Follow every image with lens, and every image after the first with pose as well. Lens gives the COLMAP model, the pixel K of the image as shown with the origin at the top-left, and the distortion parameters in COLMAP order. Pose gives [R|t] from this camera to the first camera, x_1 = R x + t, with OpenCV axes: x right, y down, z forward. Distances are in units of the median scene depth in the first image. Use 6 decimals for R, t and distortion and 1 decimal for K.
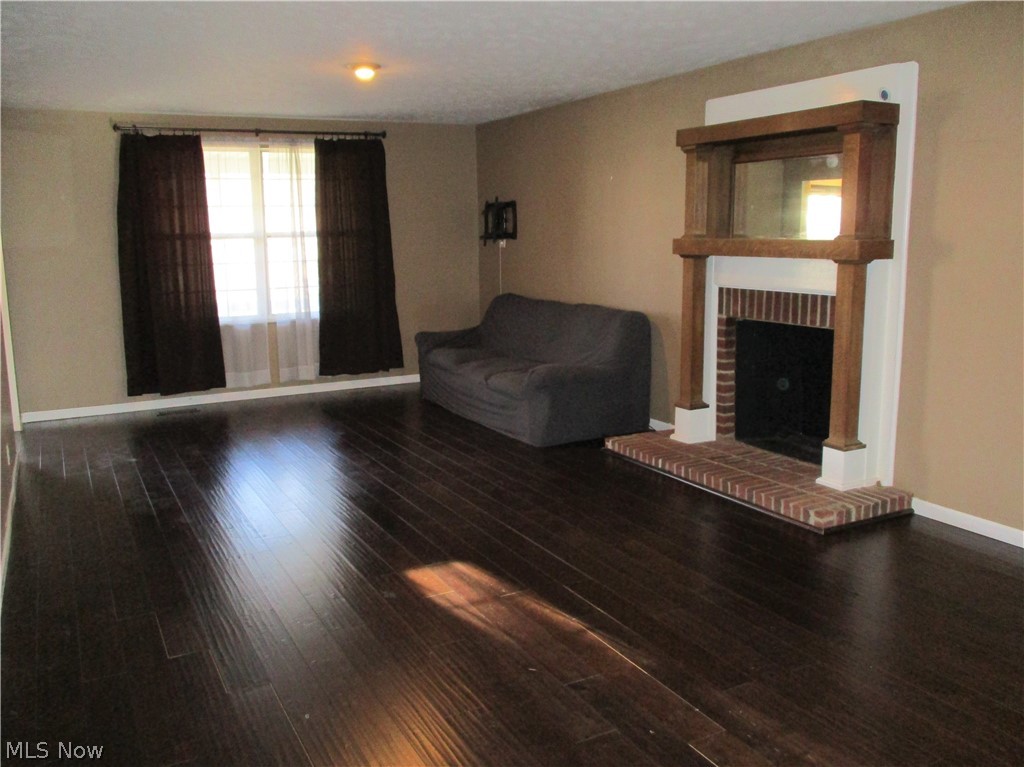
lens RADIAL K [[855.9, 0, 518.0], [0, 855.9, 374.9], [0, 0, 1]] dist [-0.011077, 0.004422]
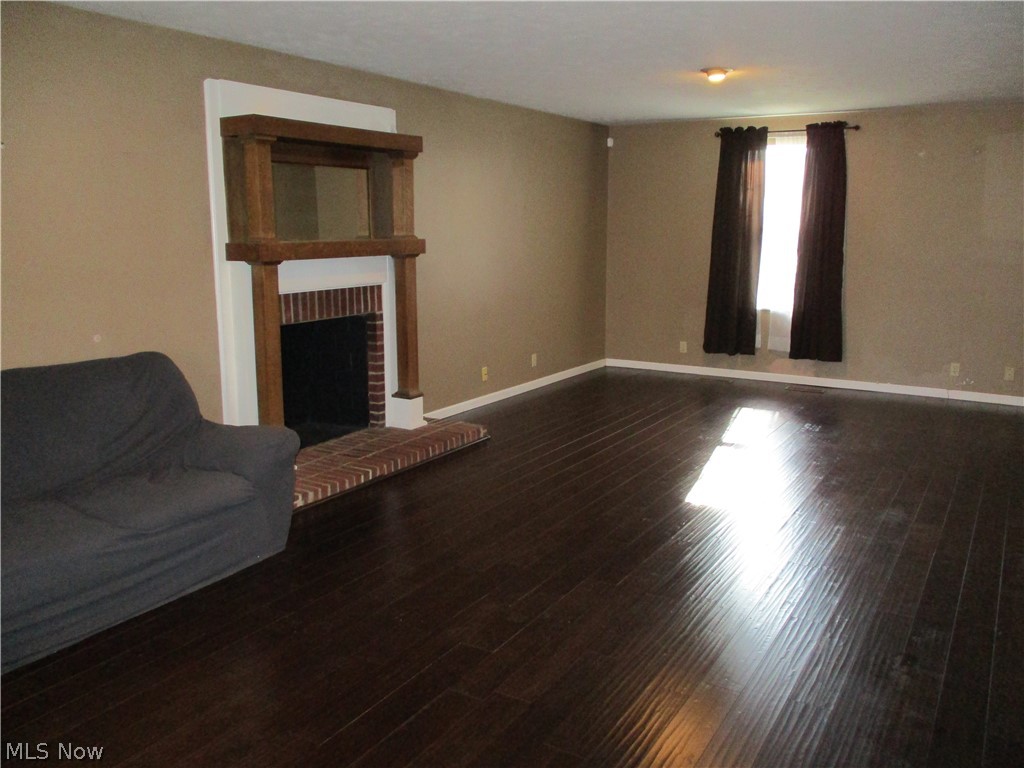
lens RADIAL K [[855.9, 0, 518.0], [0, 855.9, 375.4], [0, 0, 1]] dist [-0.011077, 0.004422]
pose [[-0.499361, -0.142832, 0.854539, -0.764511], [0.146840, 0.958096, 0.245949, -0.228174], [-0.853860, 0.248298, -0.457462, 1.340075]]
